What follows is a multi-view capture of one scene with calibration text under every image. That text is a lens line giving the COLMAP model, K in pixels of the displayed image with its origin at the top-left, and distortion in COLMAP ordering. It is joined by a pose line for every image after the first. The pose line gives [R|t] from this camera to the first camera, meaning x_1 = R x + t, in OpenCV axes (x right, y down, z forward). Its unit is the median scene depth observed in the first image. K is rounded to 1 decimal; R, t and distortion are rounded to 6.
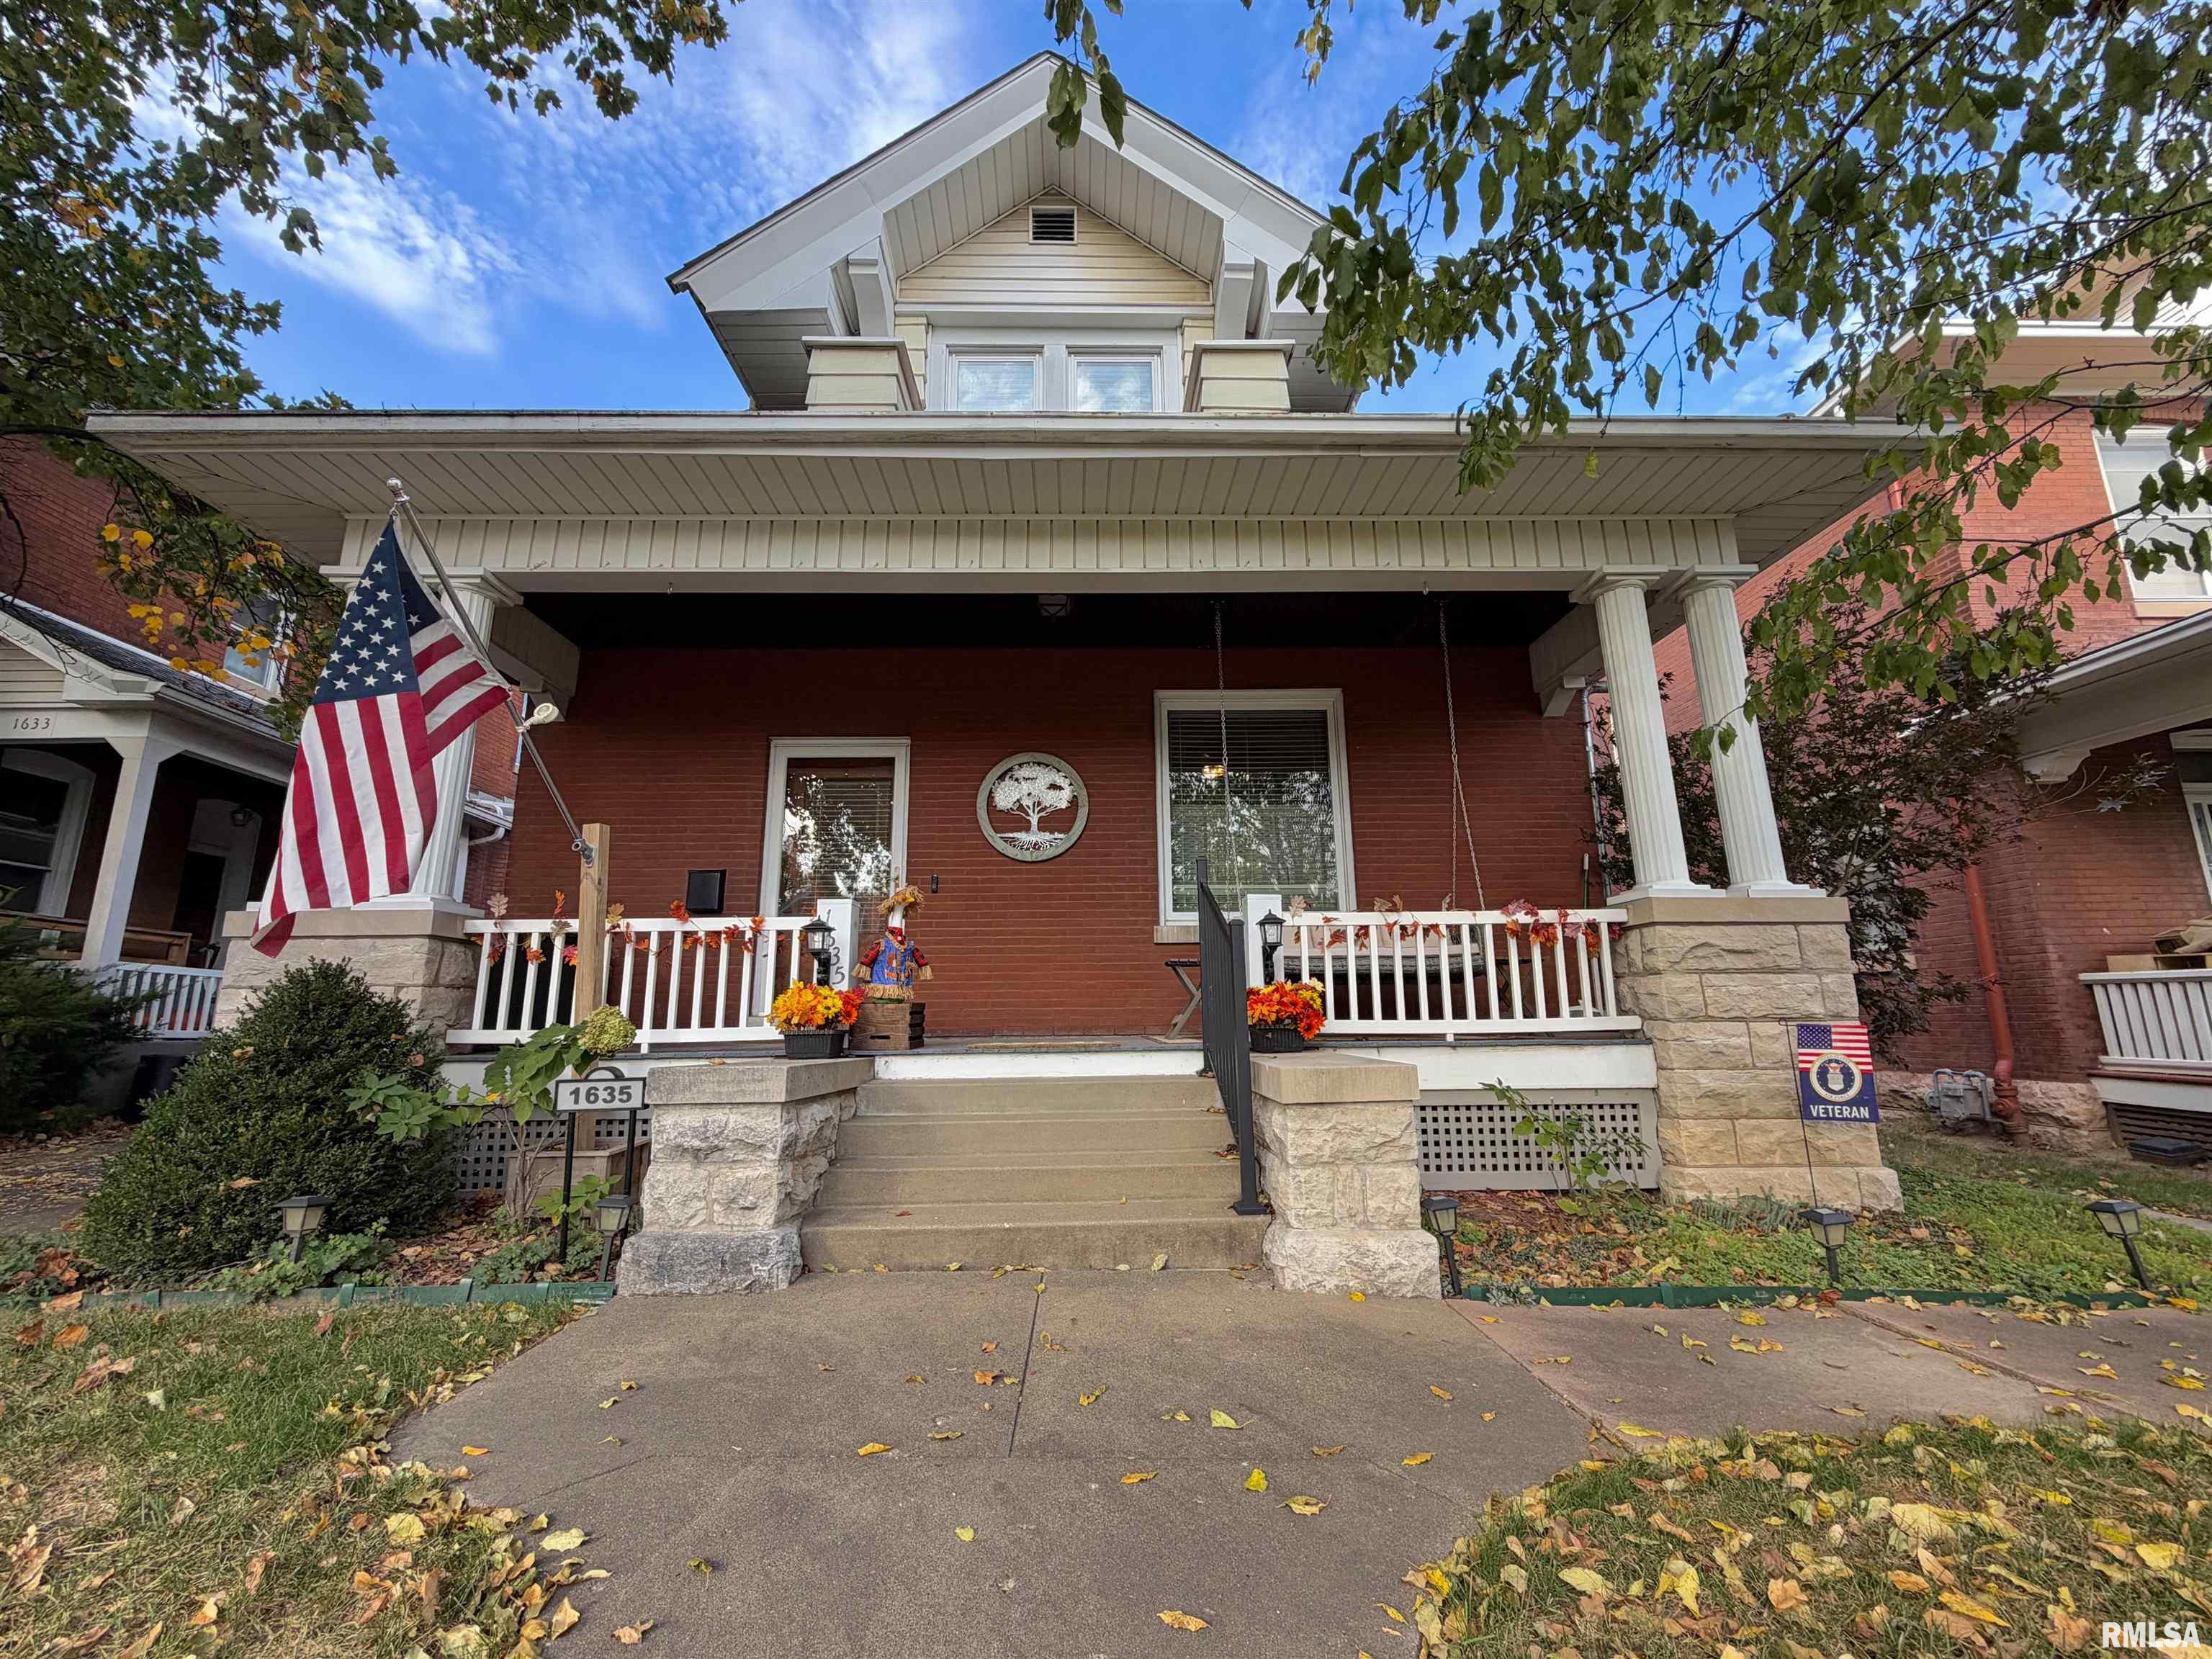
lens RADIAL K [[919.1, 0, 1106.0], [0, 919.1, 829.5], [0, 0, 1]] dist [0.001875, -0.000133]
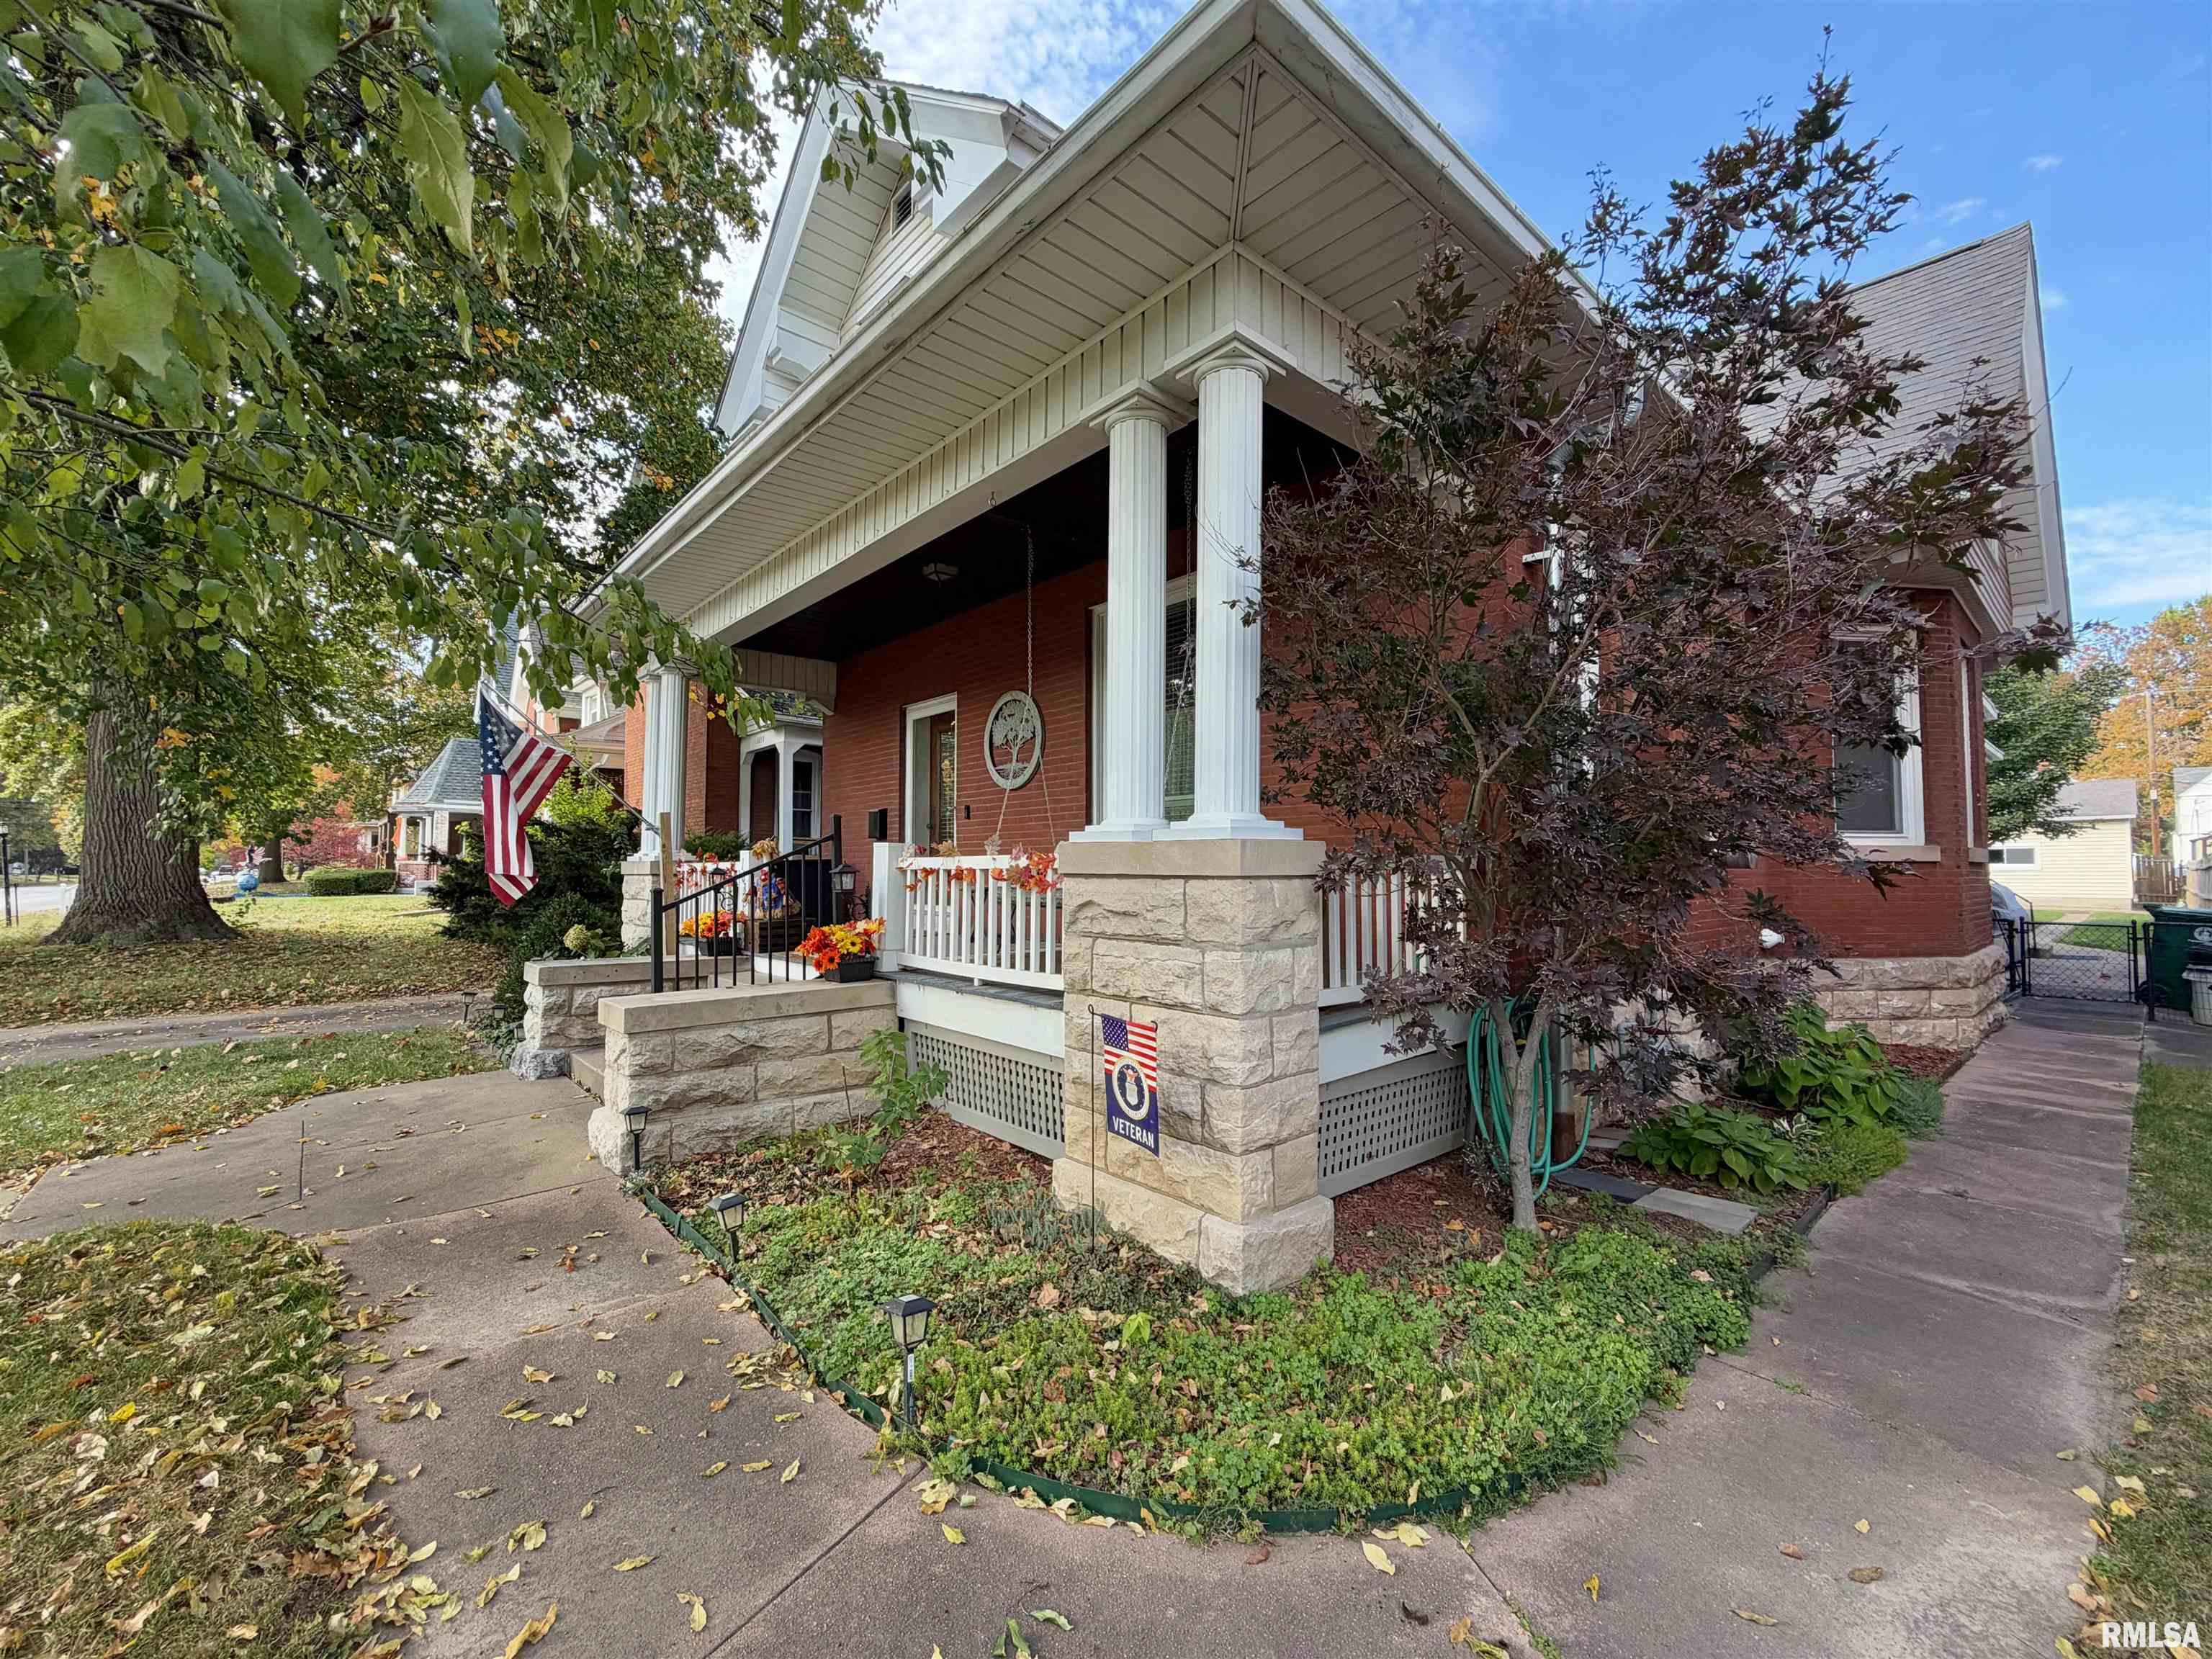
lens RADIAL K [[919.1, 0, 1106.0], [0, 919.1, 829.5], [0, 0, 1]] dist [0.001875, -0.000133]
pose [[0.645963, -0.024221, -0.762984, 1.209098], [0.150264, 0.983976, 0.095981, -0.012119], [0.748433, -0.176649, 0.639252, 0.482115]]
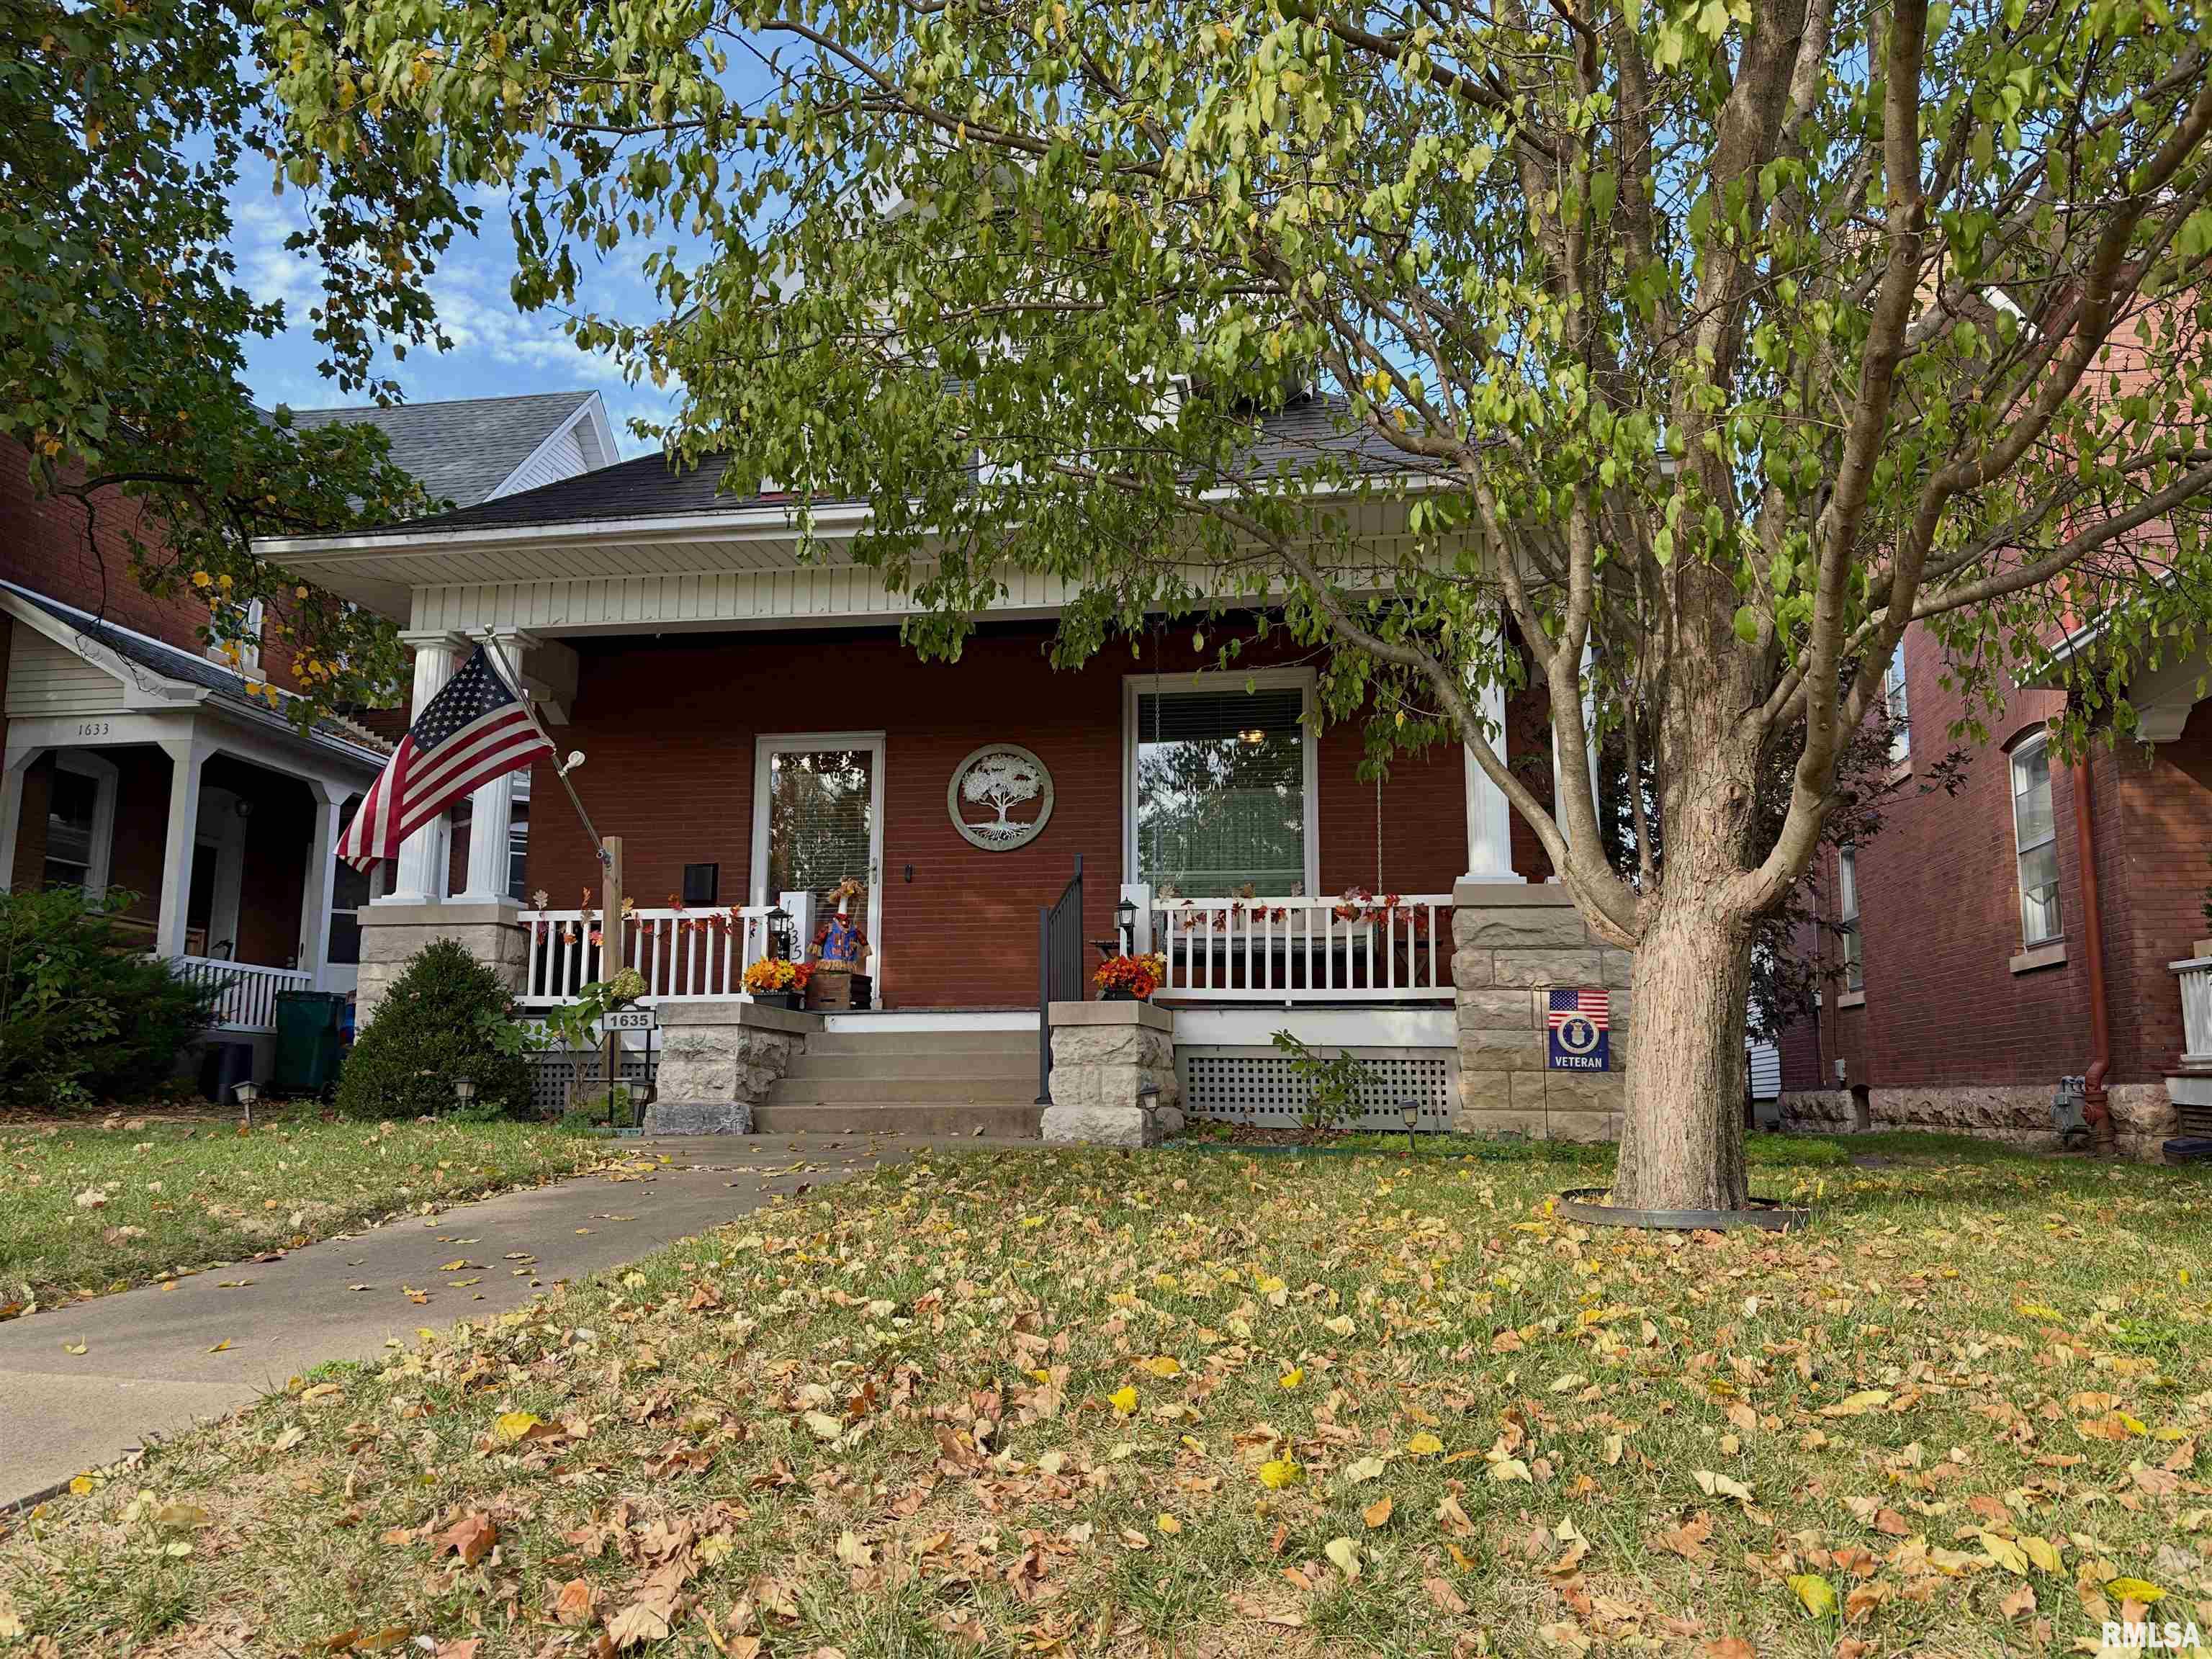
lens RADIAL K [[1645.0, 0, 1106.0], [0, 1645.0, 829.5], [0, 0, 1]] dist [0.100000, -0.135096]
pose [[0.981978, -0.015892, -0.188327, 0.534250], [0.025028, 0.998617, 0.046236, -0.099726], [0.187332, -0.050116, 0.981017, -1.090231]]
